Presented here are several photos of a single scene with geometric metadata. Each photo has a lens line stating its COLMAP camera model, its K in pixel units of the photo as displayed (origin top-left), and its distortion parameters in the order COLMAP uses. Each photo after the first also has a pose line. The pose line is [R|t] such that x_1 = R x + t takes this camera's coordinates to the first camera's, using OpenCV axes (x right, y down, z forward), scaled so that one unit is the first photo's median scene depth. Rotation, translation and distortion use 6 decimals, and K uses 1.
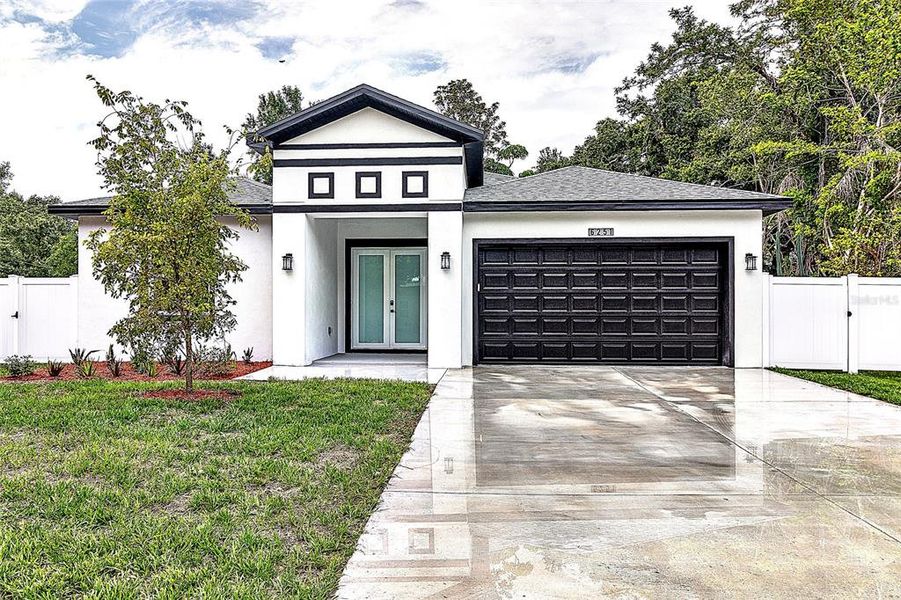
lens RADIAL K [[657.2, 0, 449.9], [0, 657.2, 312.0], [0, 0, 1]] dist [-0.000250, -0.002819]
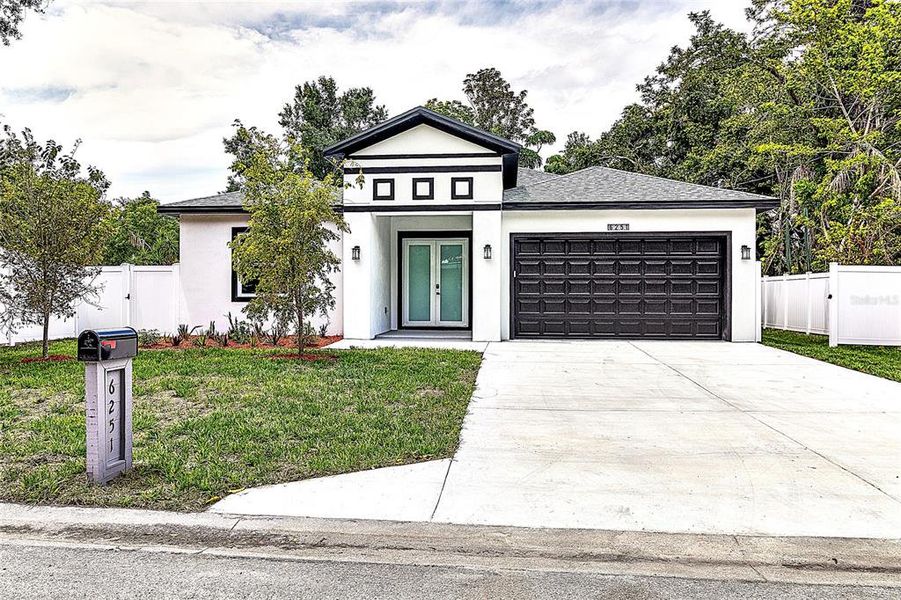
lens RADIAL K [[692.1, 0, 450.5], [0, 692.1, 300.0], [0, 0, 1]] dist [0.007706, 0.007752]
pose [[0.999527, 0.000803, -0.030759, -0.033718], [-0.000528, 0.999960, 0.008923, -0.001280], [0.030765, -0.008903, 0.999487, -0.255899]]
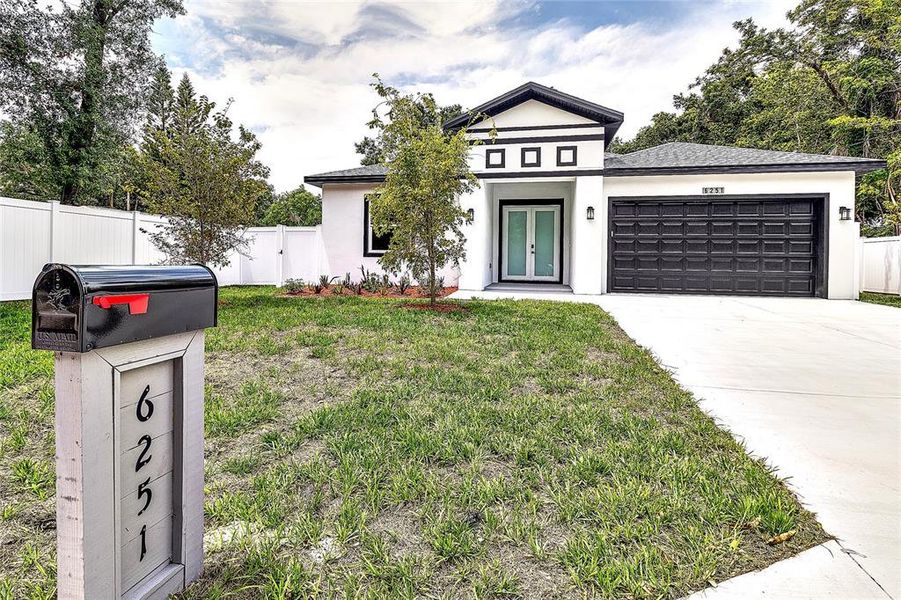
lens RADIAL K [[462.9, 0, 446.6], [0, 462.9, 264.1], [0, 0, 1]] dist [-0.000647, 0.000122]
pose [[0.989573, 0.011693, -0.143558, -0.151129], [-0.010191, 0.999885, 0.011194, 0.016488], [0.143673, -0.009614, 0.989579, 0.031561]]
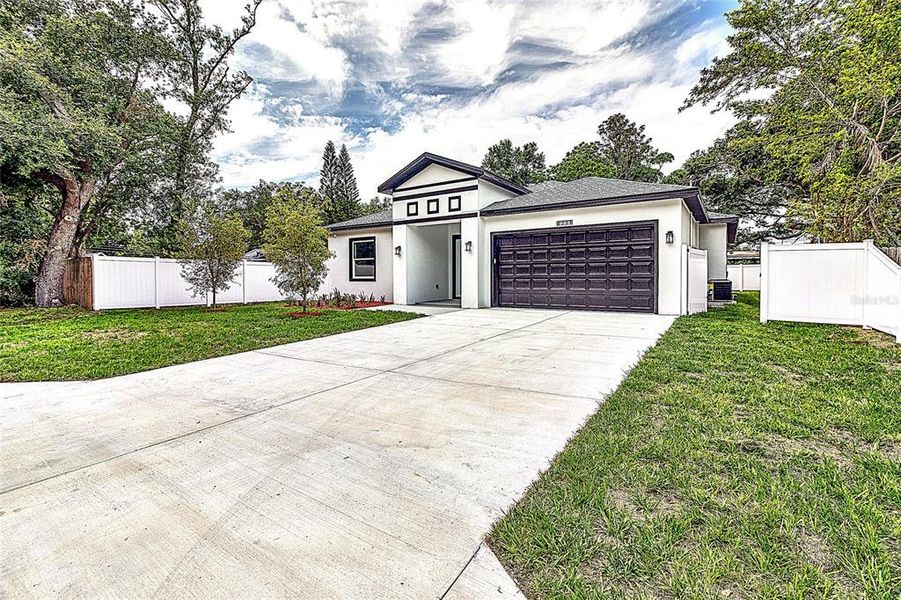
lens RADIAL K [[423.3, 0, 449.7], [0, 423.3, 281.4], [0, 0, 1]] dist [0.000215, -0.000169]
pose [[0.861340, -0.002049, -0.508024, 0.494444], [0.009919, 0.999869, 0.012785, -0.000147], [0.507932, -0.016051, 0.861248, 0.009497]]
